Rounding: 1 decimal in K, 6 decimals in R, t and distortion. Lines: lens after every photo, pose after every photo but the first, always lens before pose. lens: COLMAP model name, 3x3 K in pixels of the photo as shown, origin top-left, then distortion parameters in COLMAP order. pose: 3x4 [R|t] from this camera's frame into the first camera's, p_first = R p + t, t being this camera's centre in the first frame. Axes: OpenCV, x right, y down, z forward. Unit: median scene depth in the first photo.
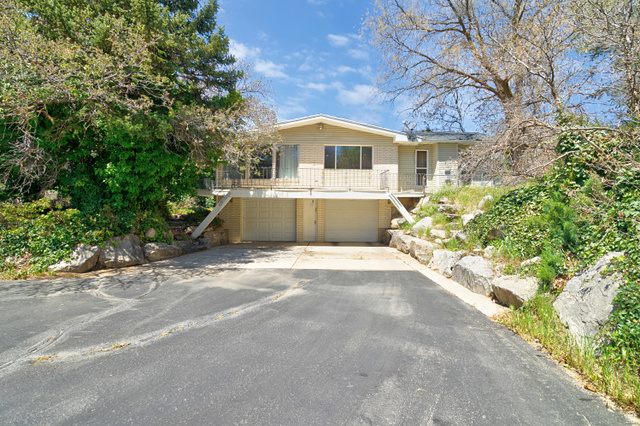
lens RADIAL K [[291.3, 0, 320.4], [0, 291.3, 212.6], [0, 0, 1]] dist [0.001436, -0.000305]
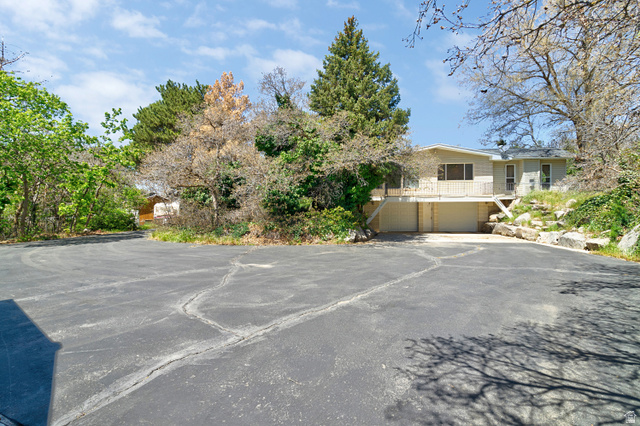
lens RADIAL K [[291.3, 0, 319.5], [0, 291.3, 214.0], [0, 0, 1]] dist [0.001436, -0.000305]
pose [[0.991787, -0.013947, -0.127140, -0.464212], [0.015062, 0.999856, 0.007810, -0.007765], [0.127012, -0.009661, 0.991854, -0.593919]]
